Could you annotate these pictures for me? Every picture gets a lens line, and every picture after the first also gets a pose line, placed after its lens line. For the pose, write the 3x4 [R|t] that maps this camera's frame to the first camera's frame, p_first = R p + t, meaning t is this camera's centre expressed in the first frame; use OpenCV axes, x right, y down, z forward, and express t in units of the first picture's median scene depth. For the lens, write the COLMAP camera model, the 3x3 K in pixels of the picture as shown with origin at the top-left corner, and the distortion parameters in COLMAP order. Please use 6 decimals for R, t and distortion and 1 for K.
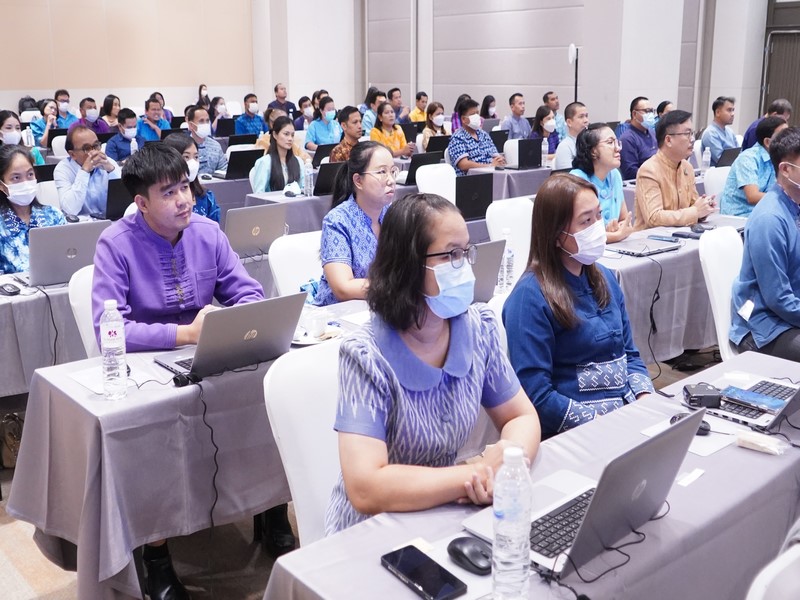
lens RADIAL K [[837.2, 0, 400.5], [0, 837.2, 303.3], [0, 0, 1]] dist [-0.114407, 0.000000]
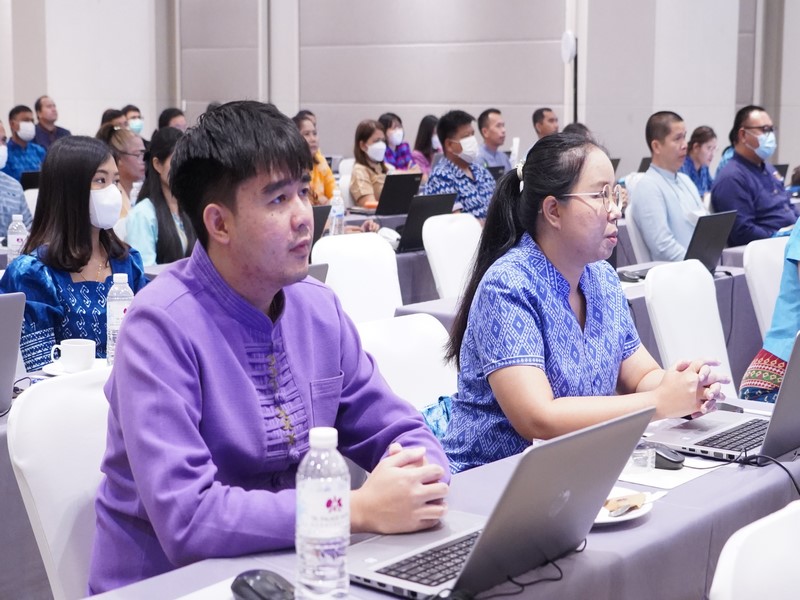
lens RADIAL K [[1403.7, 0, 400.6], [0, 1403.7, 299.2], [0, 0, 1]] dist [-0.130205, 0.000000]
pose [[0.986422, -0.006831, 0.164087, -0.289058], [0.027757, 0.991695, -0.125579, 0.016454], [-0.161867, 0.128429, 0.978420, 0.163115]]
